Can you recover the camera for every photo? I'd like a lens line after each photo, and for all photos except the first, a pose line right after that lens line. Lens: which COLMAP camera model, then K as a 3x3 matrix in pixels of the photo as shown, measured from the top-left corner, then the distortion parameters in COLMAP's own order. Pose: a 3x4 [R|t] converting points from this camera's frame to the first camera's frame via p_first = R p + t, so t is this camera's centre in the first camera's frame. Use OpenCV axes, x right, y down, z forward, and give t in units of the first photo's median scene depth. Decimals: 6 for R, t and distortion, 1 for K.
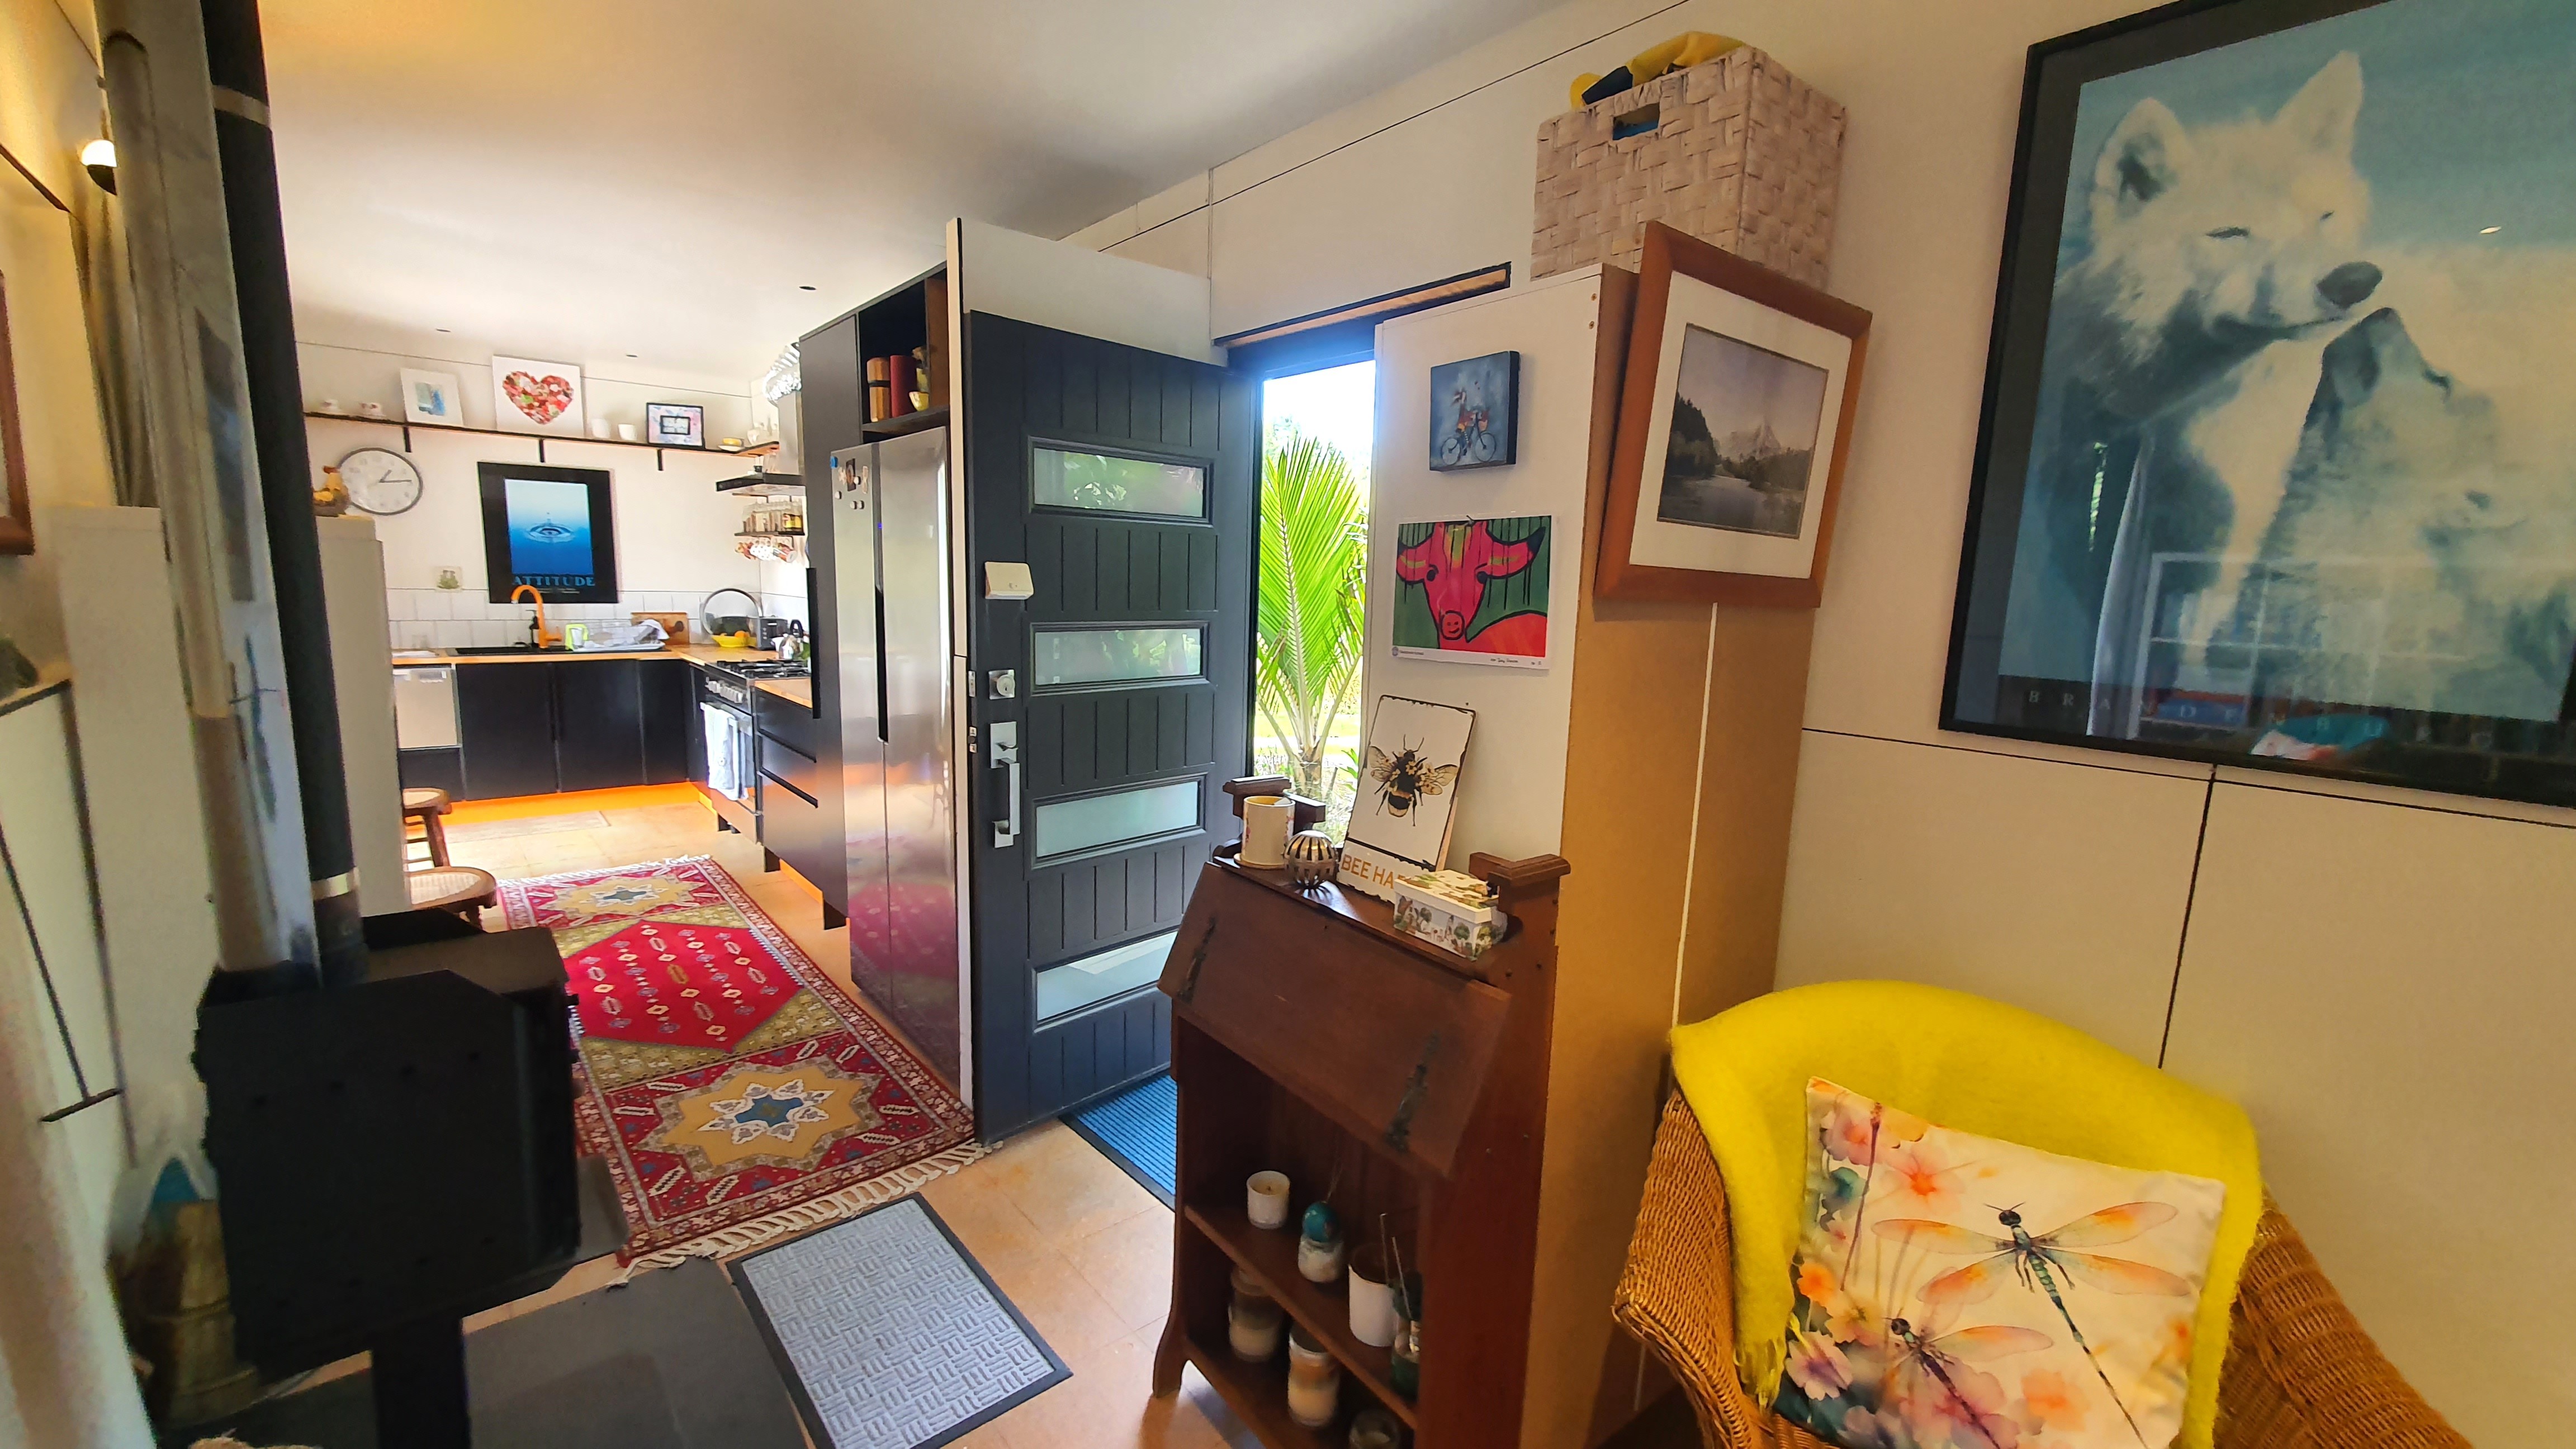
lens RADIAL K [[1044.4, 0, 1284.6], [0, 1044.4, 732.8], [0, 0, 1]] dist [-0.000656, -0.000438]
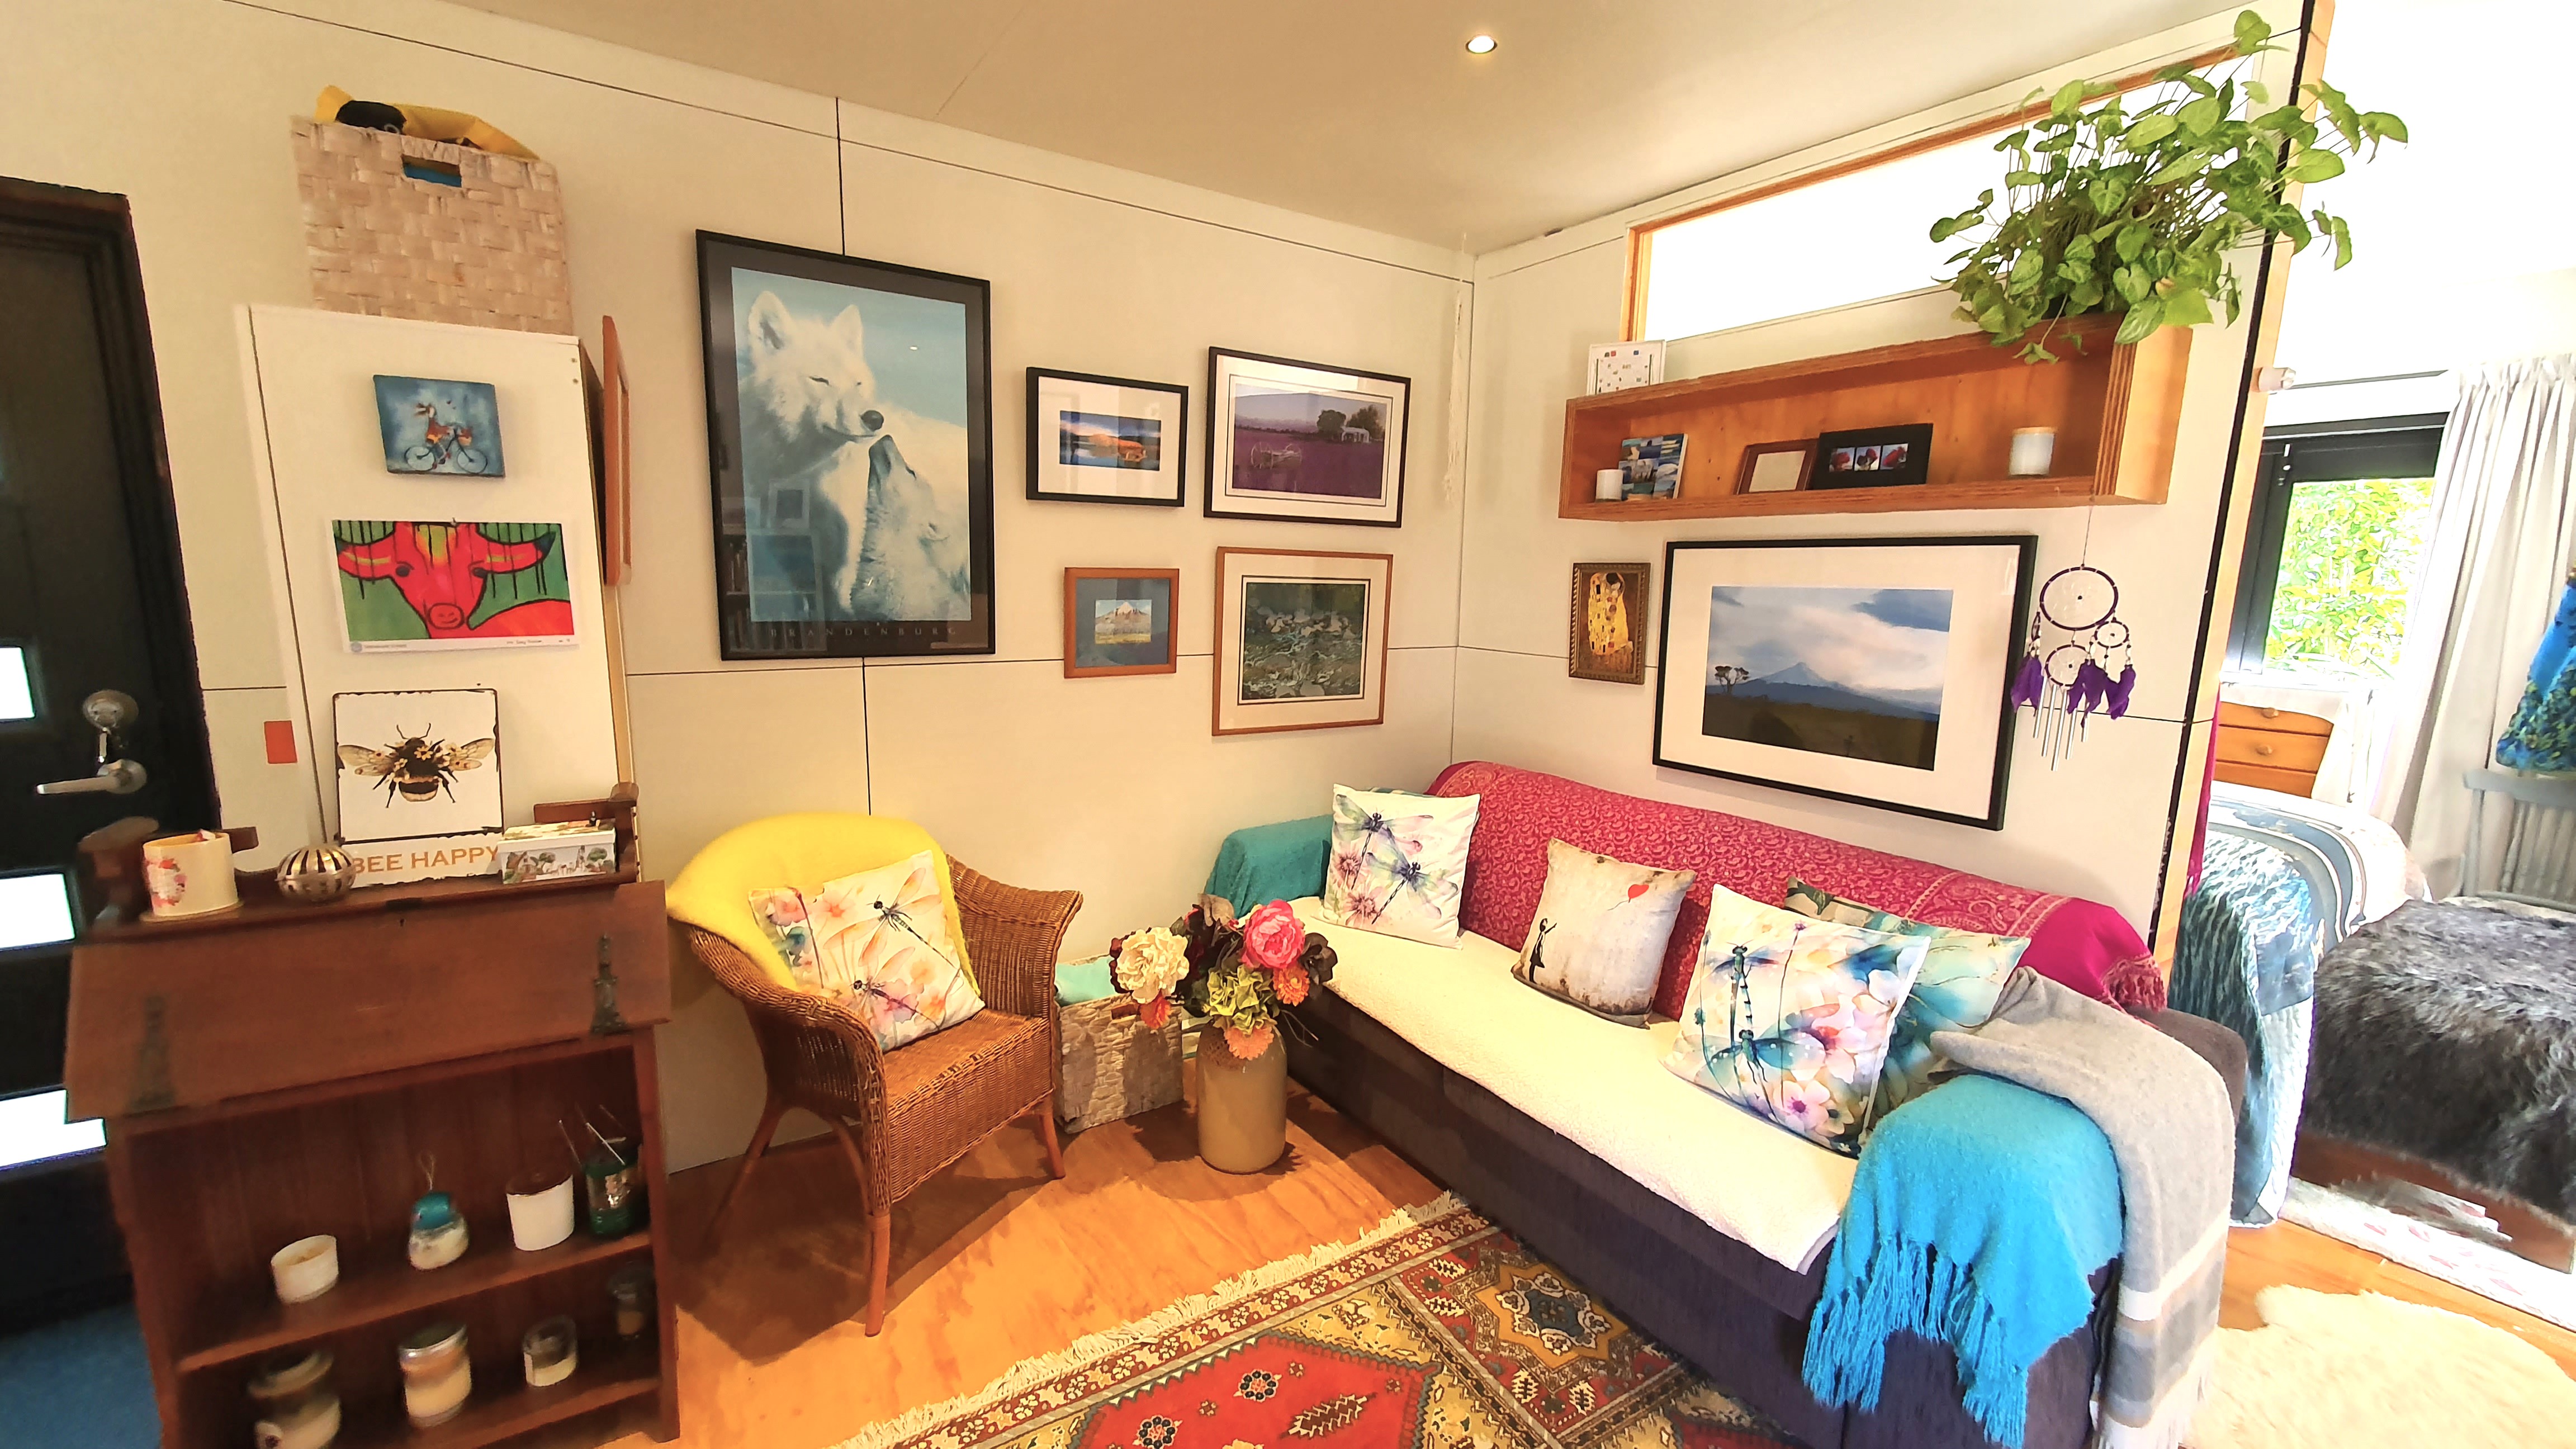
lens RADIAL K [[1027.7, 0, 1280.7], [0, 1027.7, 736.7], [0, 0, 1]] dist [0.000231, -0.000224]
pose [[0.108216, -0.188175, 0.976155, -0.877533], [0.136277, 0.975460, 0.172933, -0.049158], [-0.984743, 0.114313, 0.131204, 0.001236]]
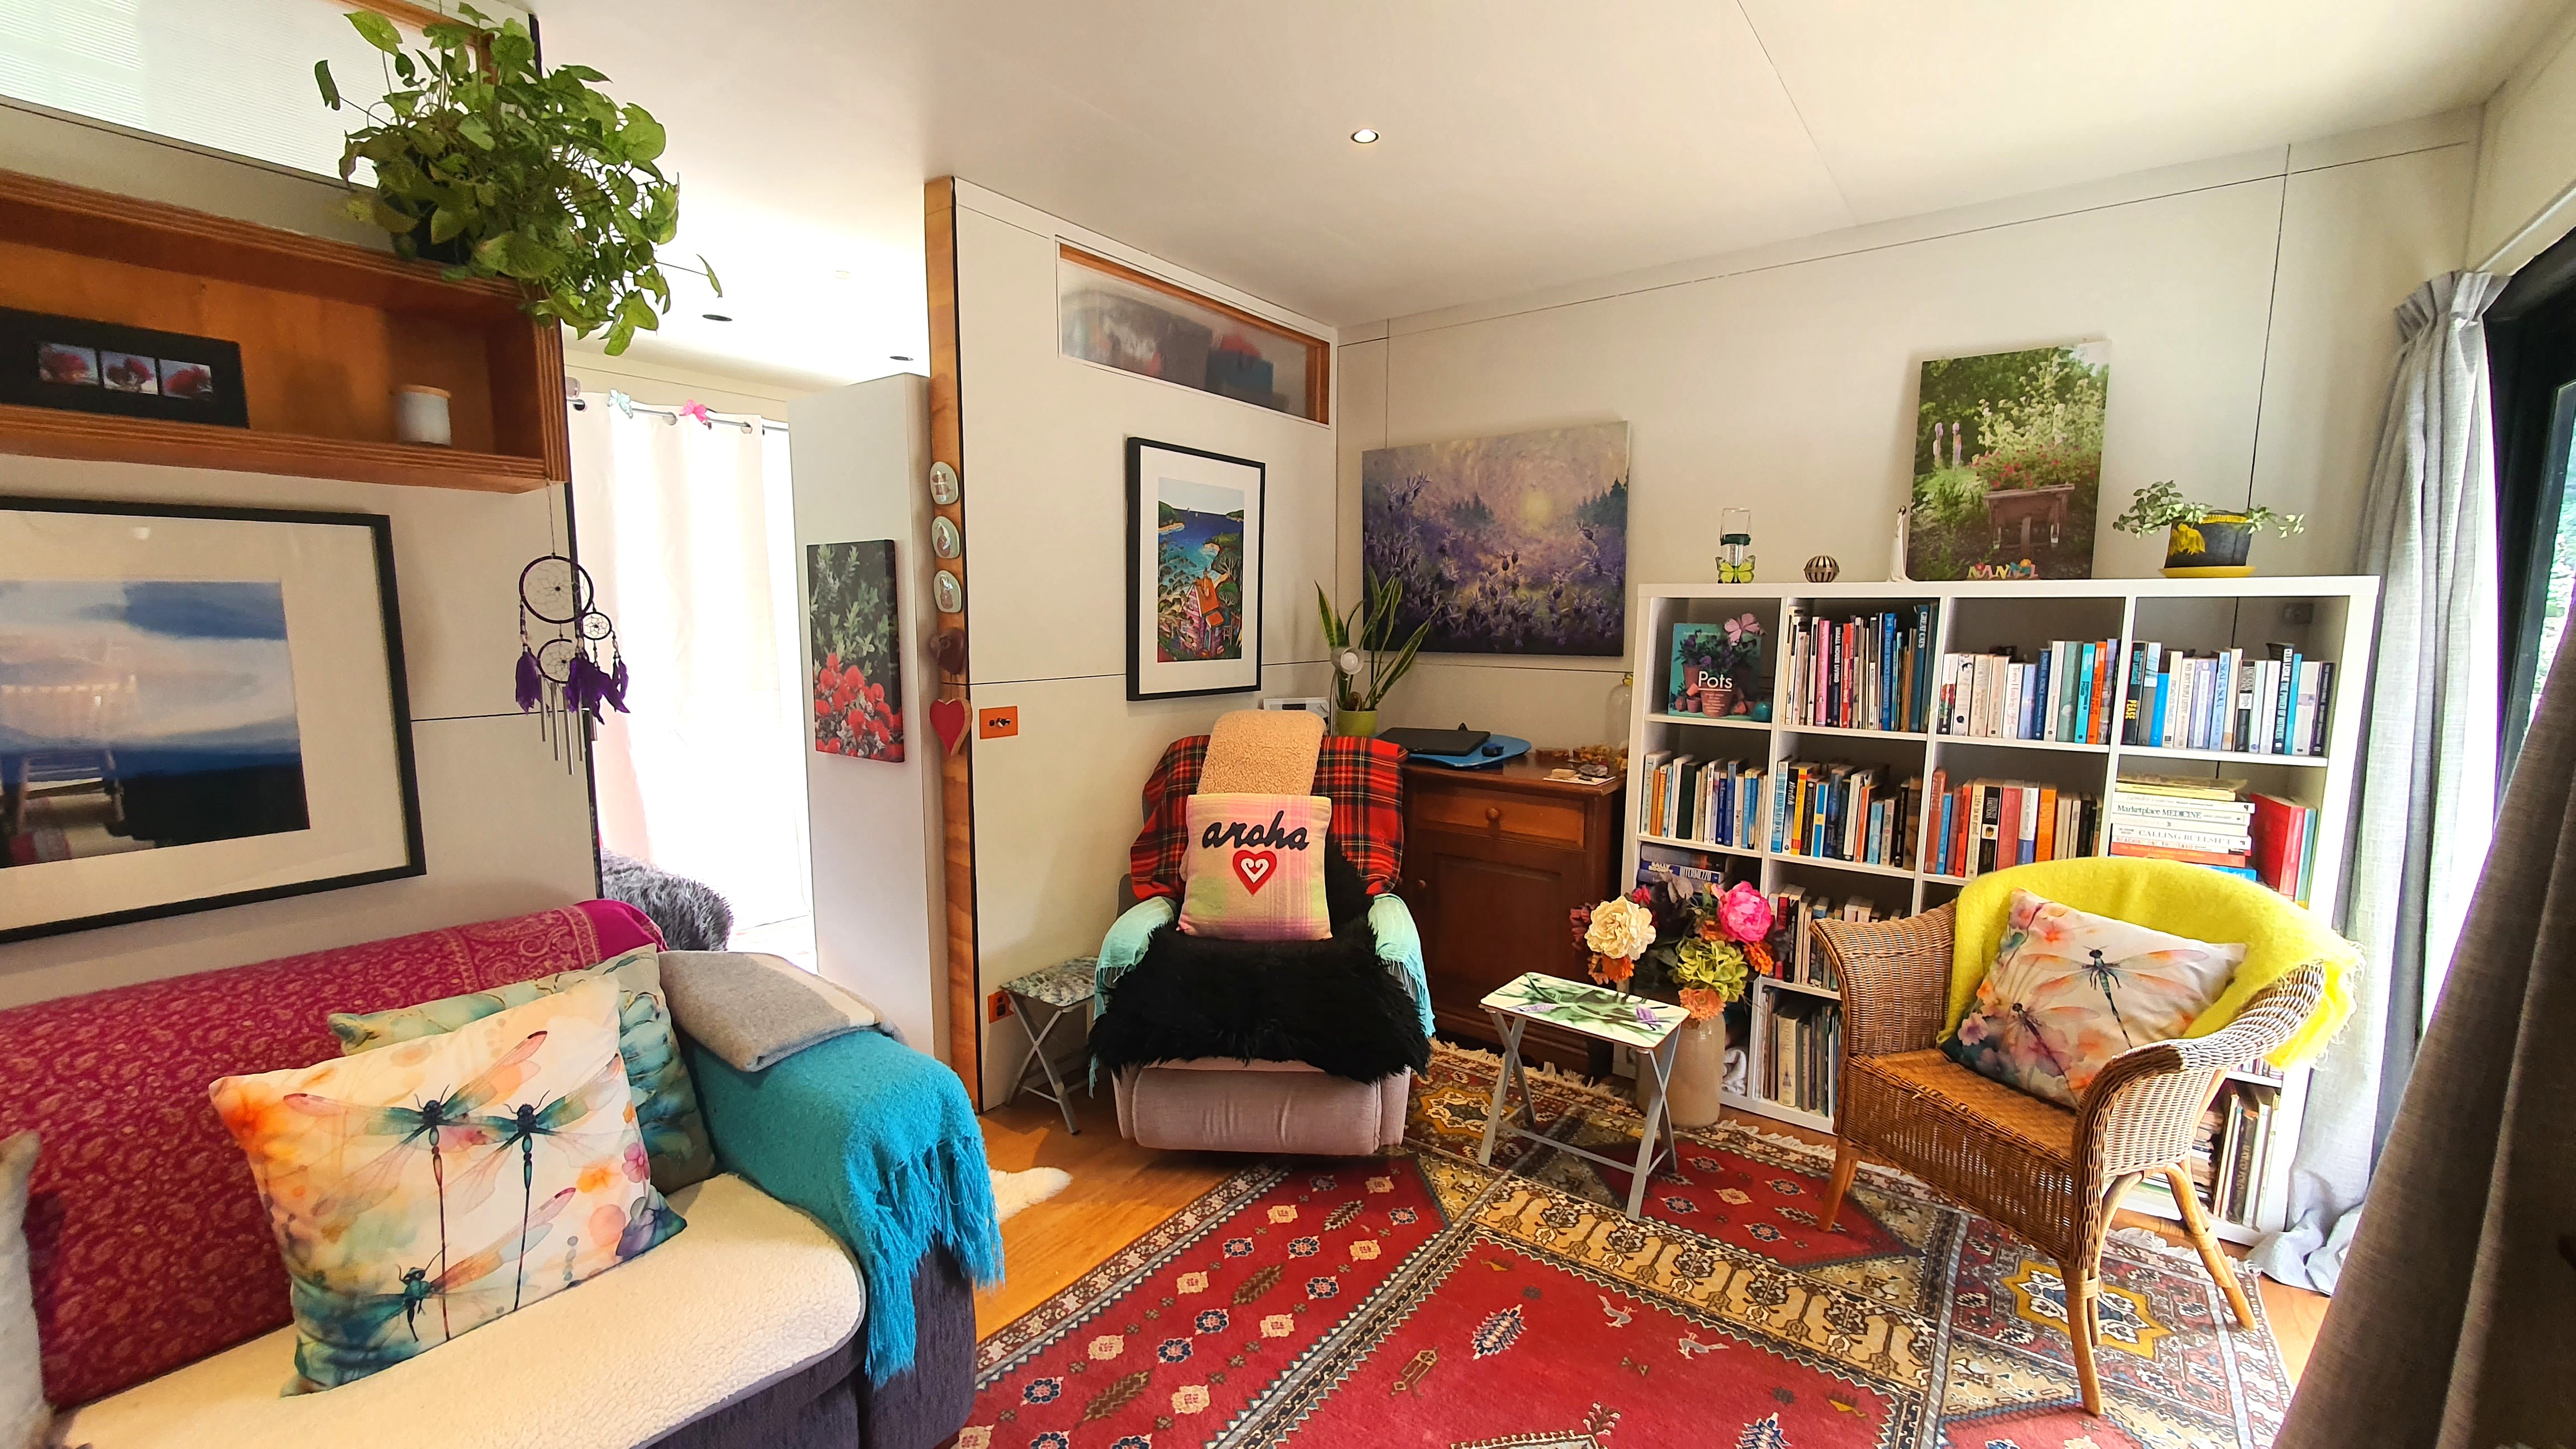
lens RADIAL K [[1027.7, 0, 1280.7], [0, 1027.7, 736.7], [0, 0, 1]] dist [0.000231, -0.000224]
pose [[-0.974485, -0.016464, -0.223849, 0.026291], [-0.076317, 0.962191, 0.261464, -0.078659], [0.211081, 0.271876, -0.938897, 0.571618]]
